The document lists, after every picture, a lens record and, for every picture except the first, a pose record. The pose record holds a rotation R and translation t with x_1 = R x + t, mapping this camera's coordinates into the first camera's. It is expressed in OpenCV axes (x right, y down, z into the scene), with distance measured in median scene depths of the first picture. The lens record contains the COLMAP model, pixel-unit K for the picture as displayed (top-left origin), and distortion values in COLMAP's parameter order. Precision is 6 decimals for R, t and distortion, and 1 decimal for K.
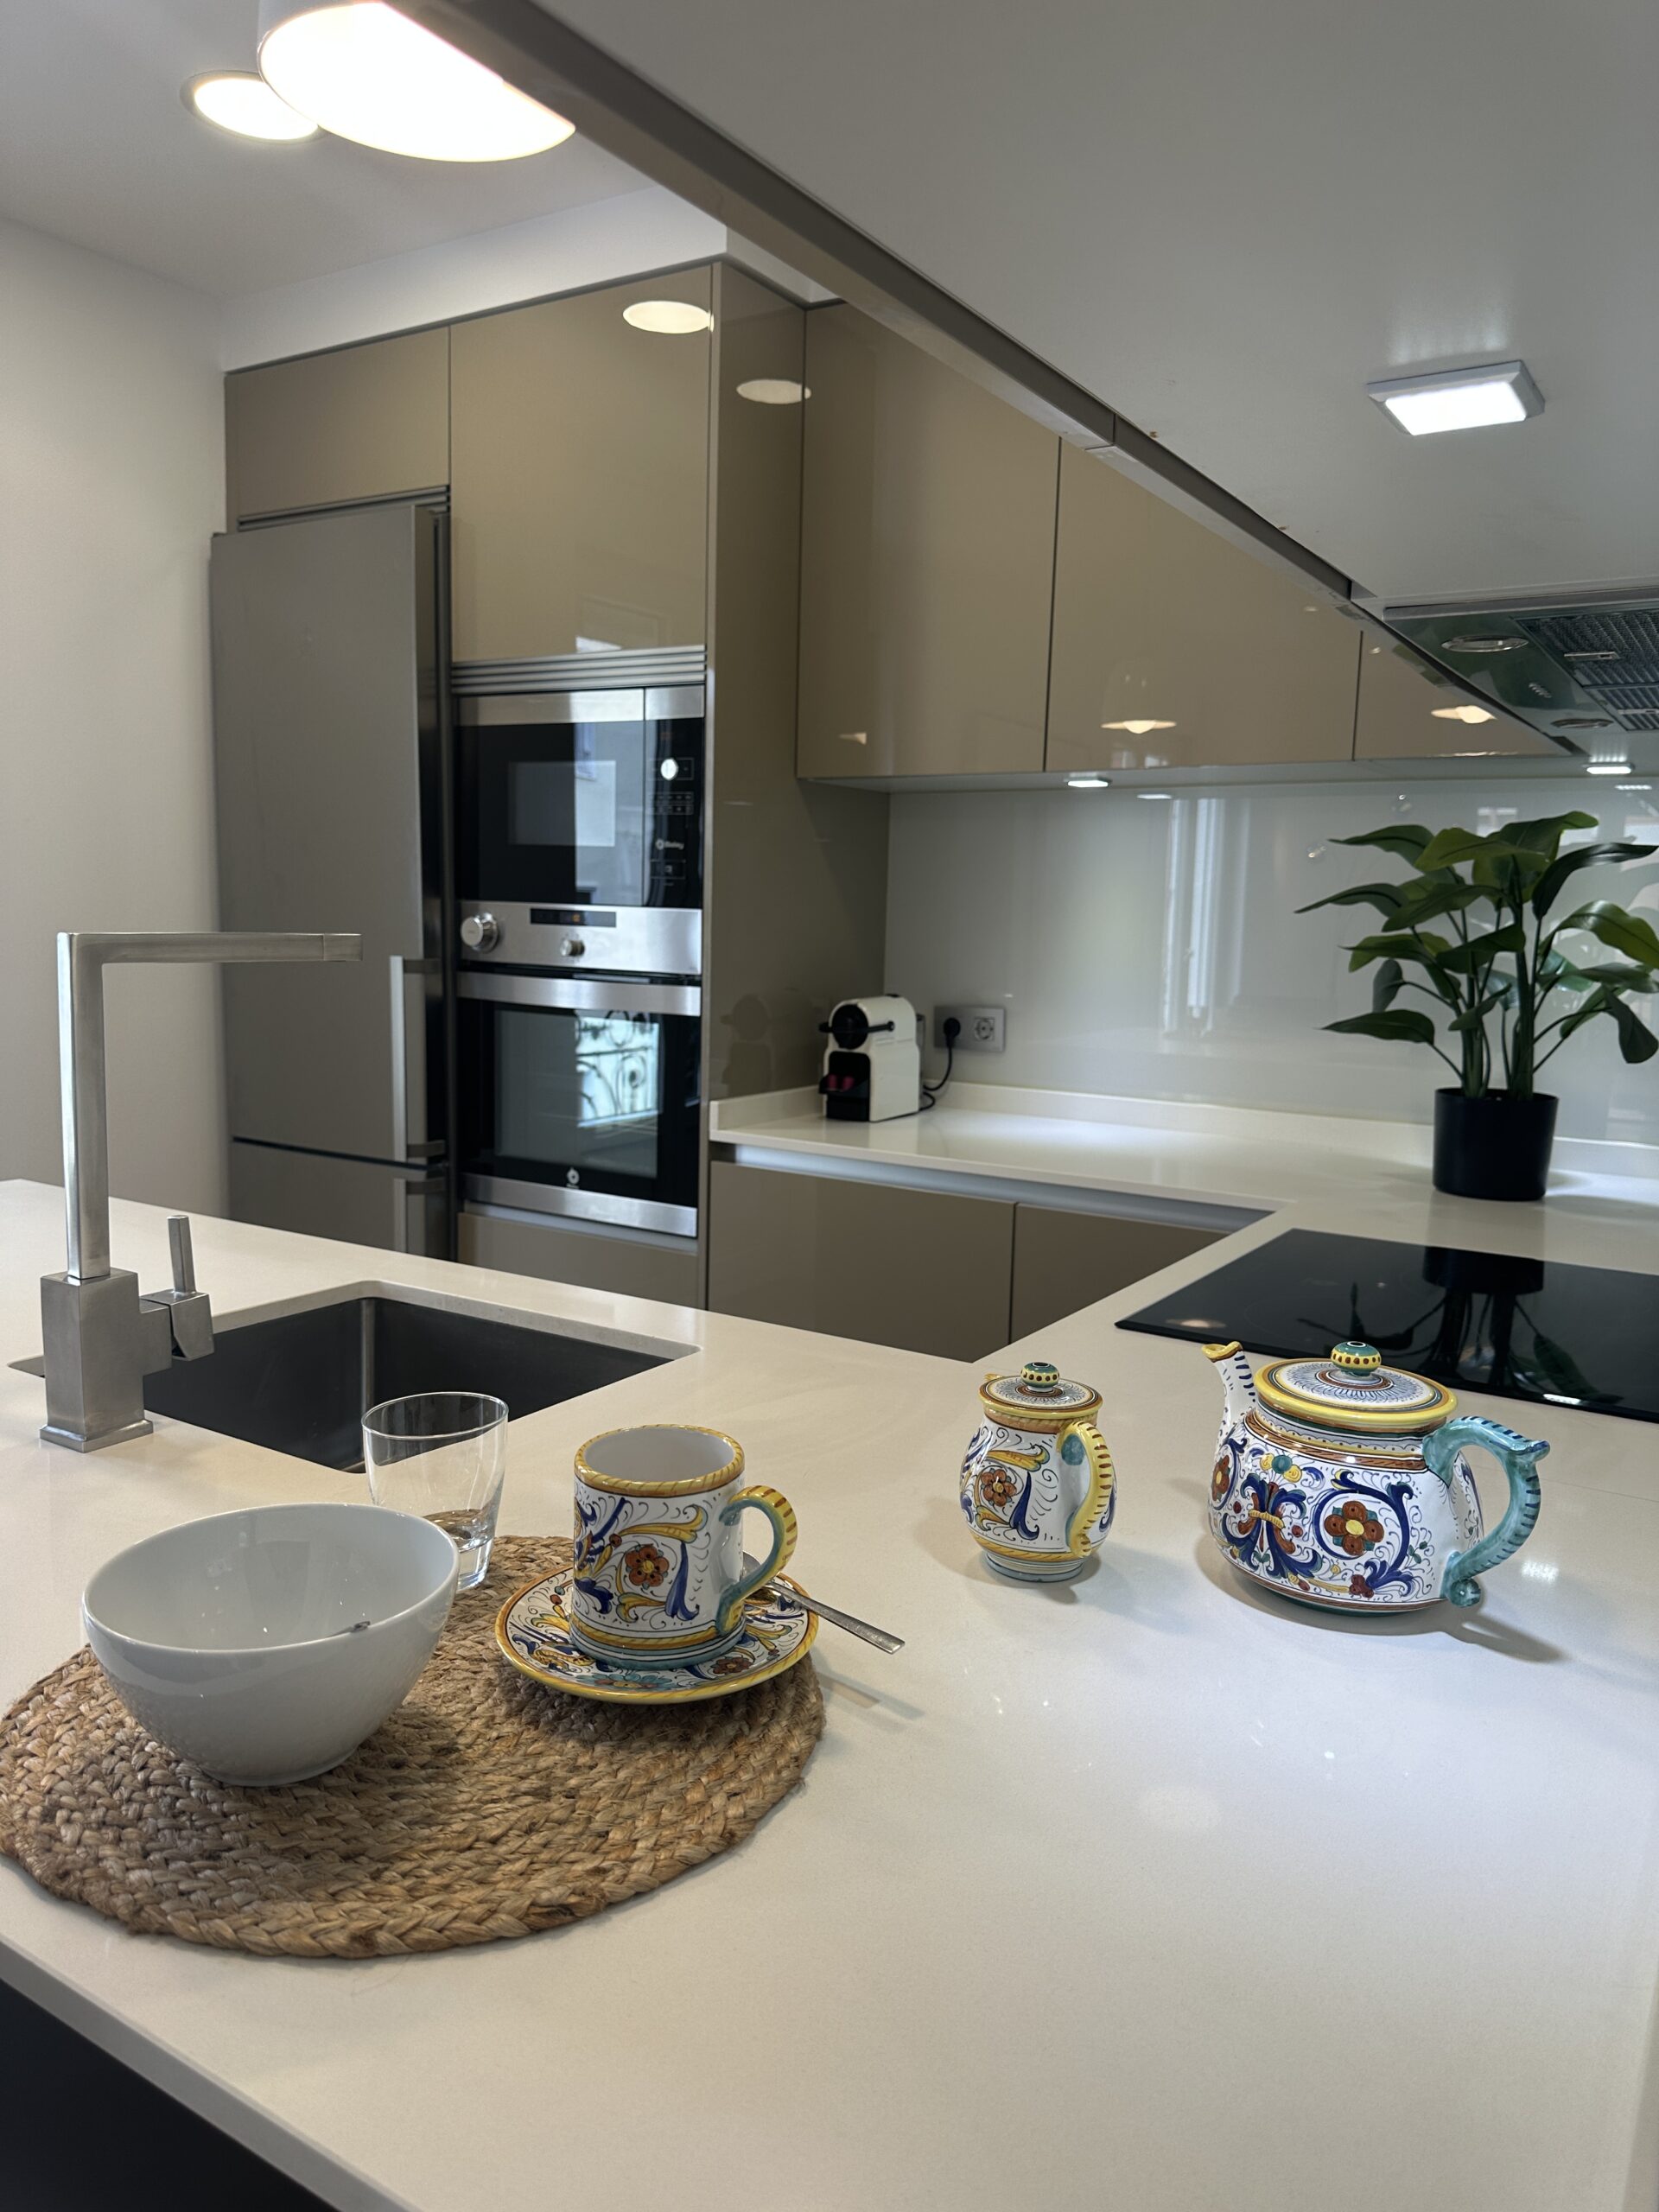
lens RADIAL K [[1557.2, 0, 829.5], [0, 1557.2, 1106.0], [0, 0, 1]] dist [-0.002077, -0.001628]
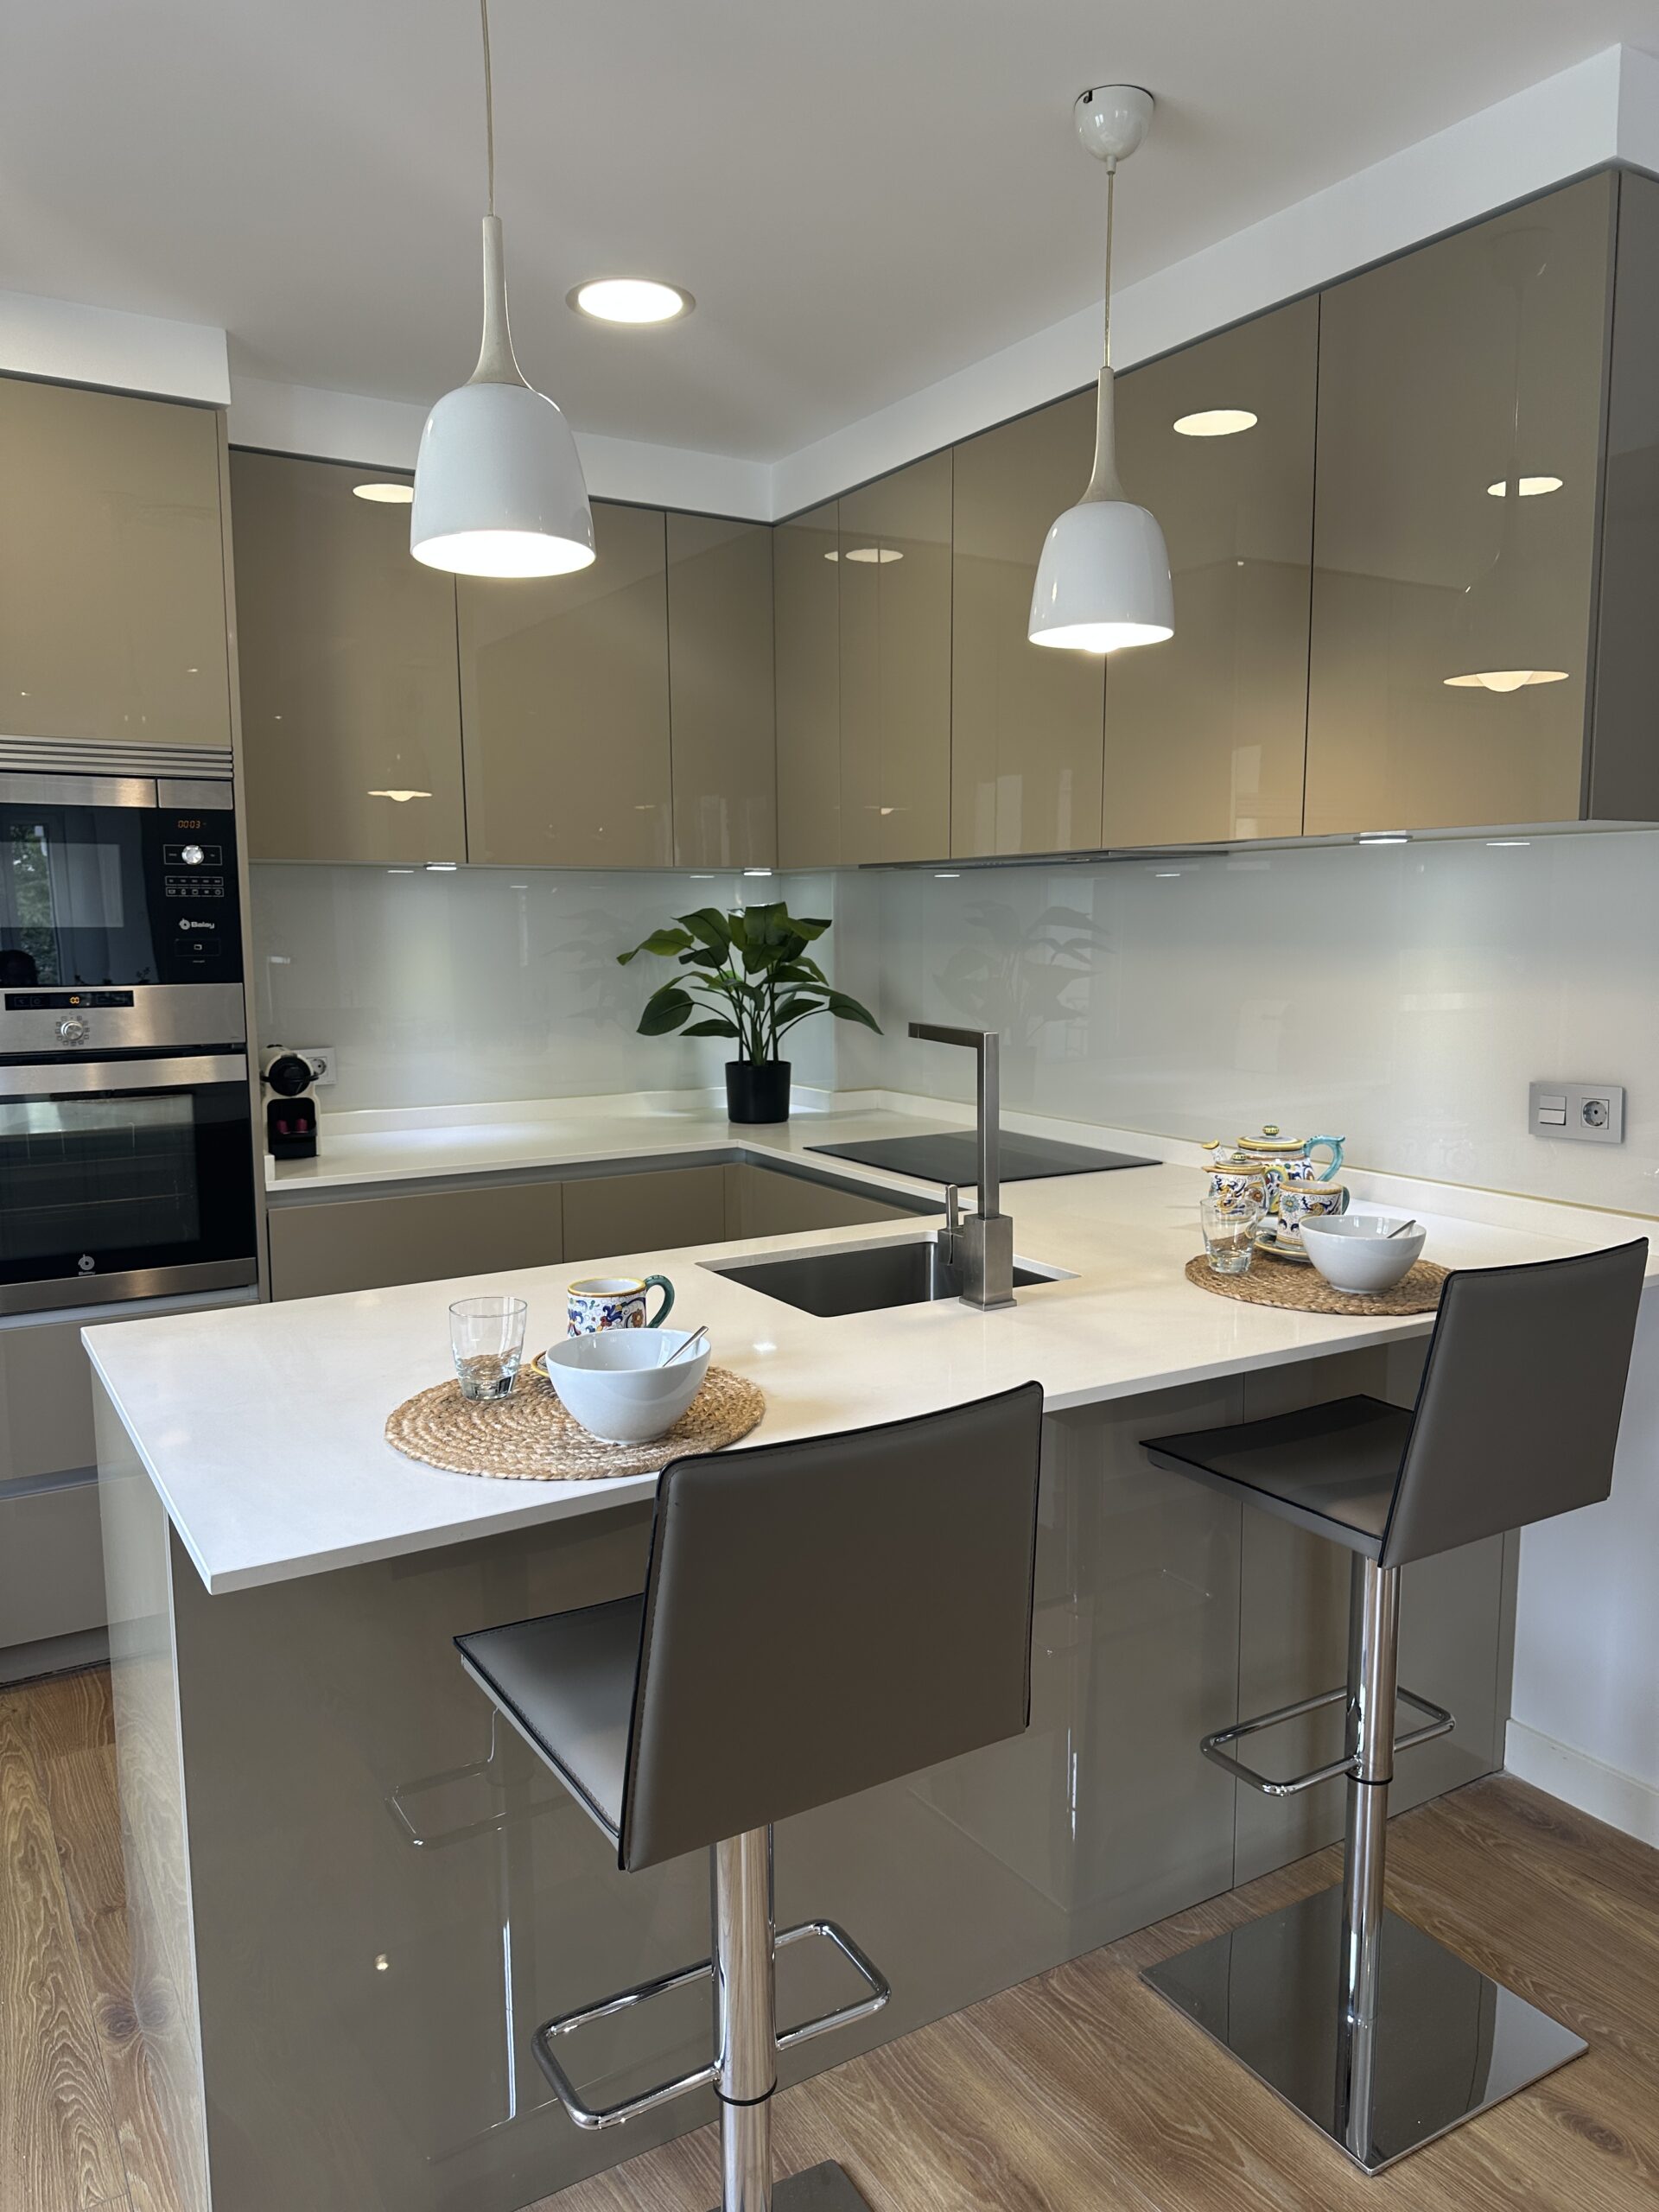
lens RADIAL K [[1557.2, 0, 829.5], [0, 1557.2, 1106.0], [0, 0, 1]] dist [-0.002077, -0.001628]
pose [[0.425199, -0.134718, 0.895018, -0.888080], [0.136195, 0.987125, 0.083879, -0.075553], [-0.894794, 0.086231, 0.438073, 0.153920]]
